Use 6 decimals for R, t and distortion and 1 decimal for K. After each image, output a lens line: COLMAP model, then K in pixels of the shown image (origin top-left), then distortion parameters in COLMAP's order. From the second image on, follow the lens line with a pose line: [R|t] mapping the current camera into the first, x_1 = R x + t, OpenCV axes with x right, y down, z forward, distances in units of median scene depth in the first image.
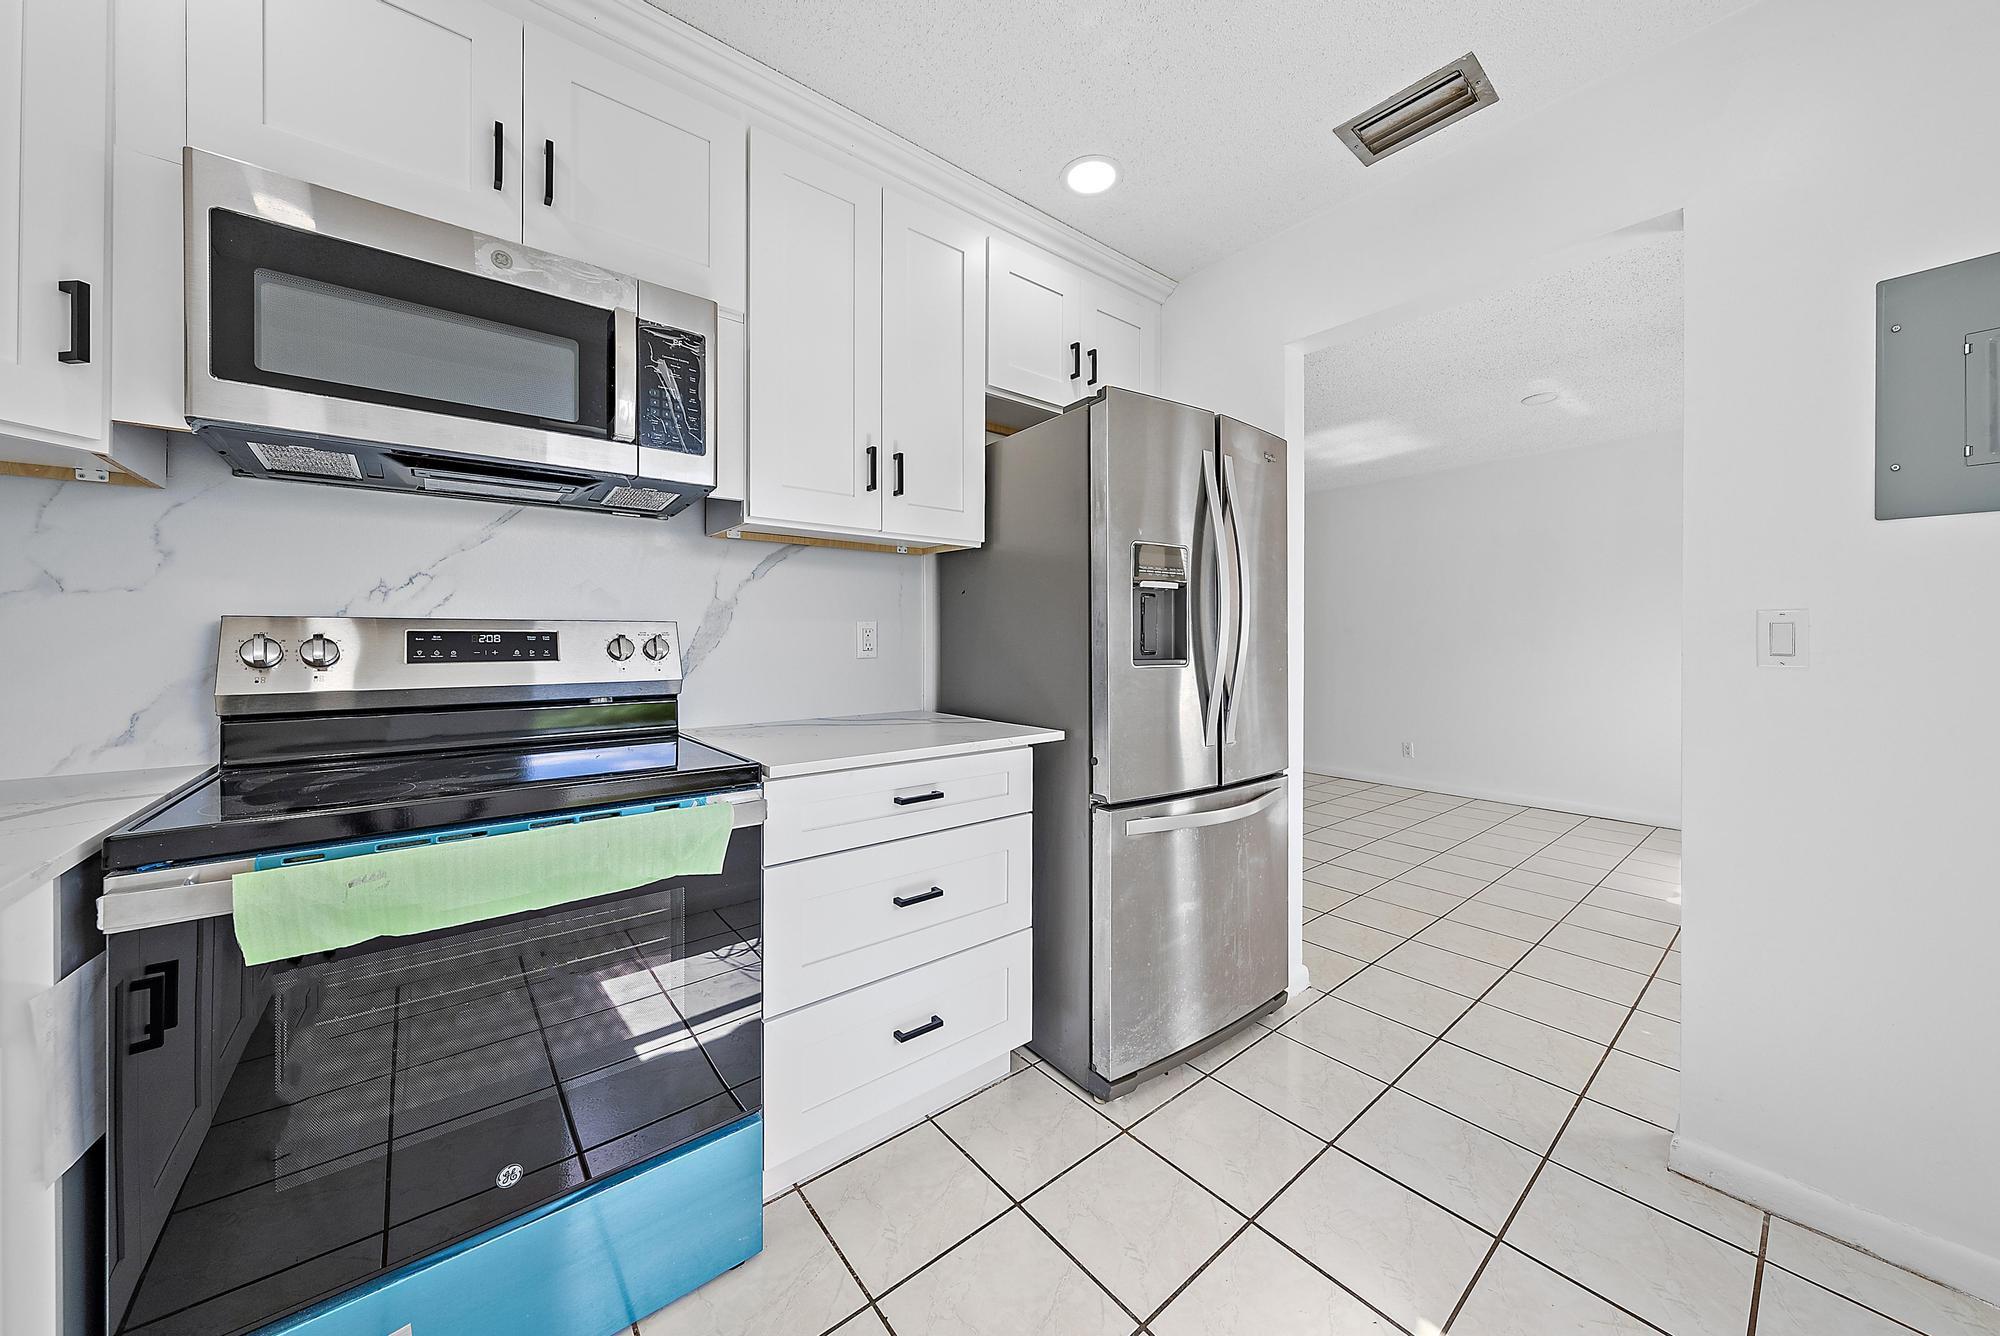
lens RADIAL K [[689.5, 0, 1033.3], [0, 689.5, 639.2], [0, 0, 1]] dist [0.000842, 0.000013]
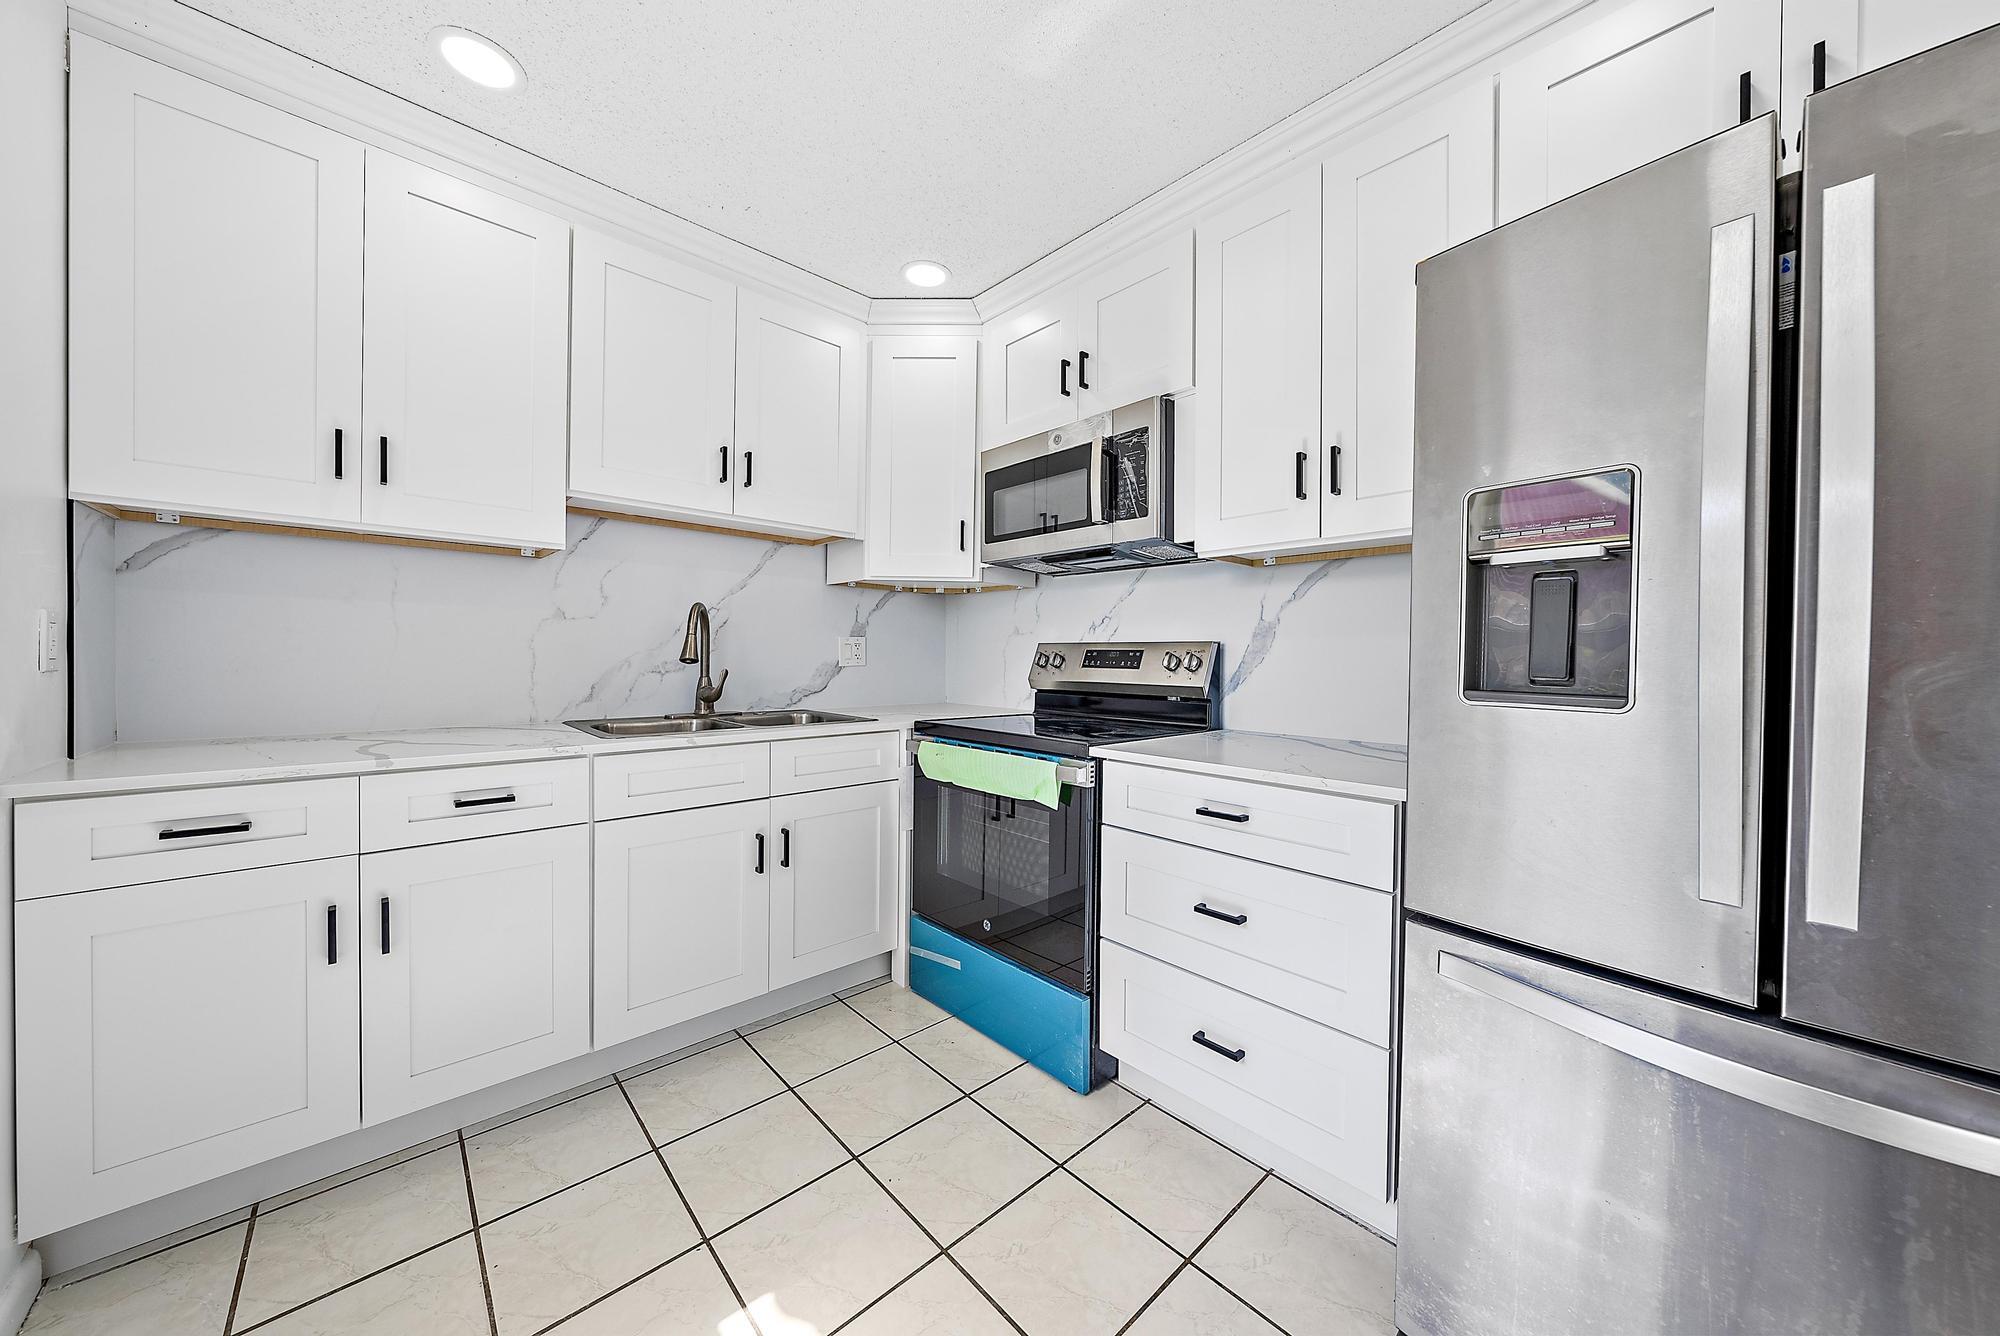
lens RADIAL K [[689.5, 0, 1005.0], [0, 689.5, 660.6], [0, 0, 1]] dist [0.000842, 0.000013]
pose [[0.047606, 0.007998, -0.998834, 0.846491], [-0.010320, 0.999919, 0.007515, 0.004902], [0.998813, 0.009950, 0.047684, 0.668013]]
